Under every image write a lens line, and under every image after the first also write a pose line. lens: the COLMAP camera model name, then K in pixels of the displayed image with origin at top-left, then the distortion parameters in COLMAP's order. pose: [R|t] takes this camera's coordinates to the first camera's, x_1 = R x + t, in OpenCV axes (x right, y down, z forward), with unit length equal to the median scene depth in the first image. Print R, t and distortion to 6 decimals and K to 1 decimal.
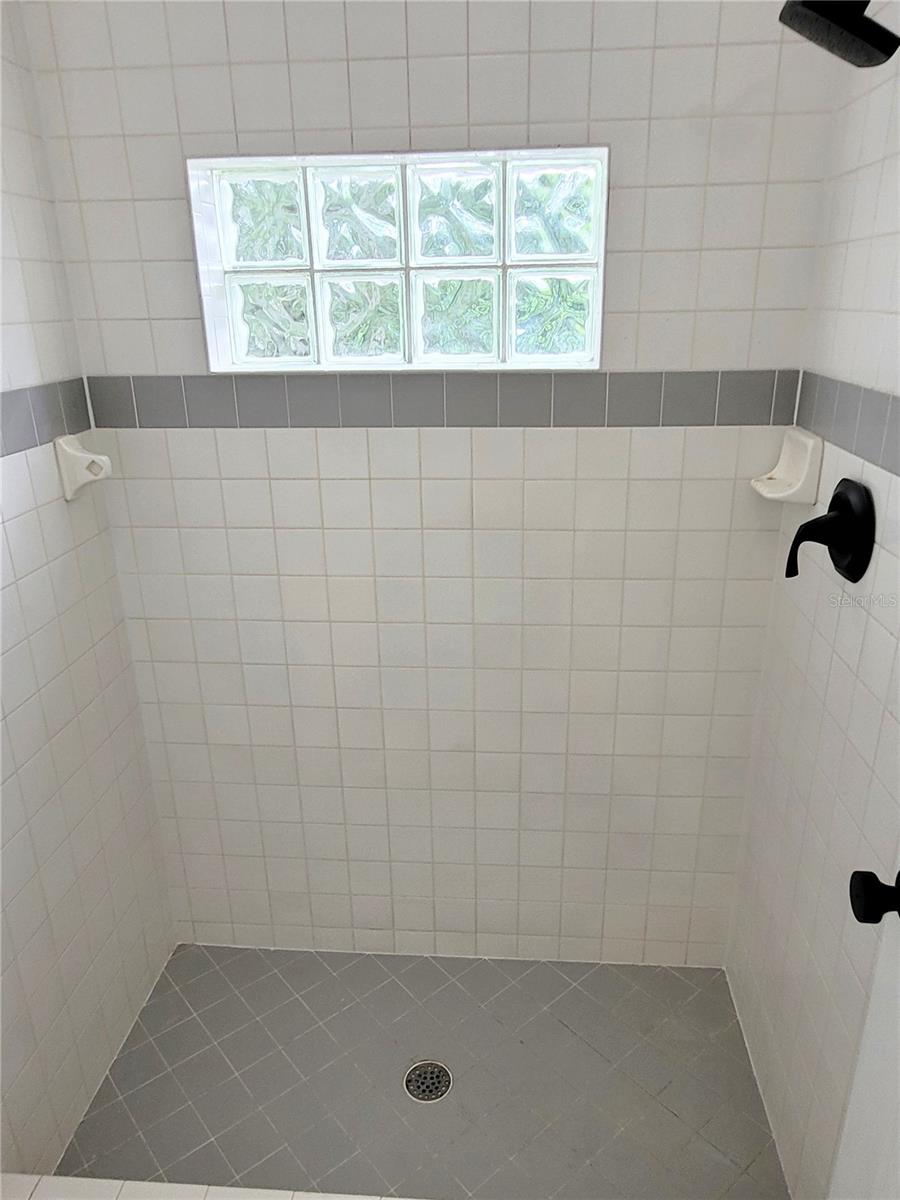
lens RADIAL K [[814.2, 0, 451.6], [0, 814.2, 604.3], [0, 0, 1]] dist [0.005437, -0.000058]
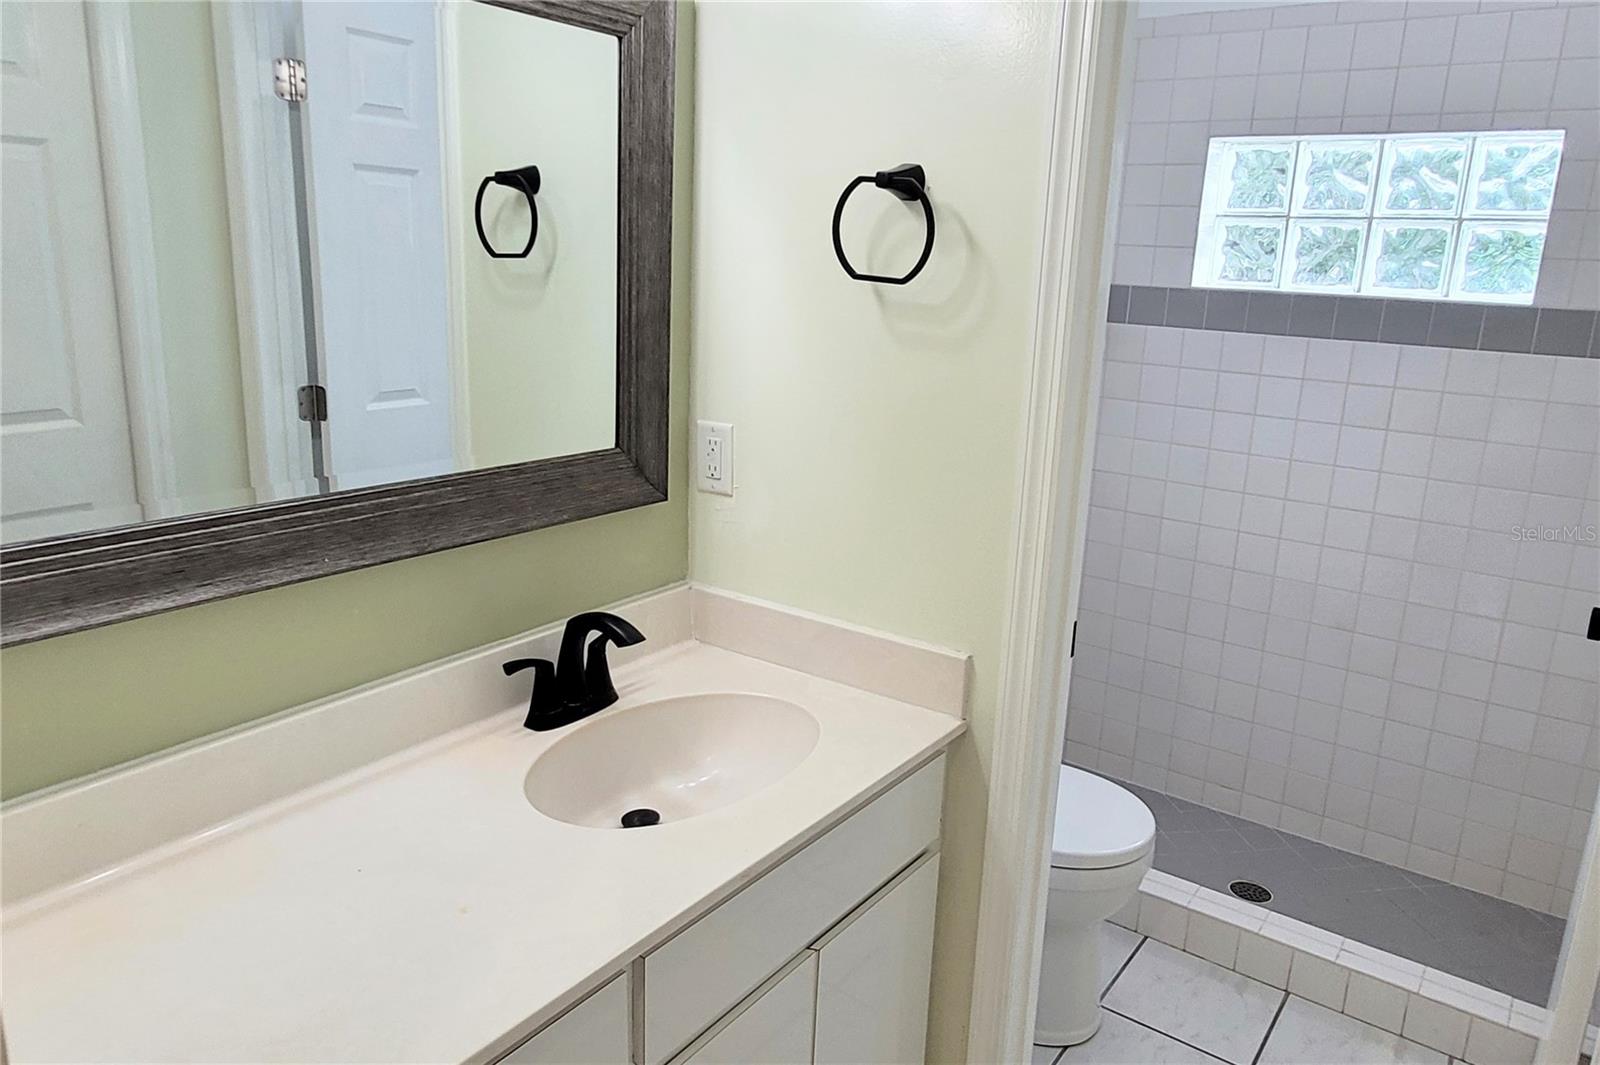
lens RADIAL K [[1113.4, 0, 800.6], [0, 1113.4, 528.6], [0, 0, 1]] dist [0.002201, 0.008821]
pose [[0.851633, 0.175543, -0.493869, 0.128382], [-0.232705, 0.970924, -0.056169, 0.346357], [0.469649, 0.162761, 0.867720, -0.808480]]
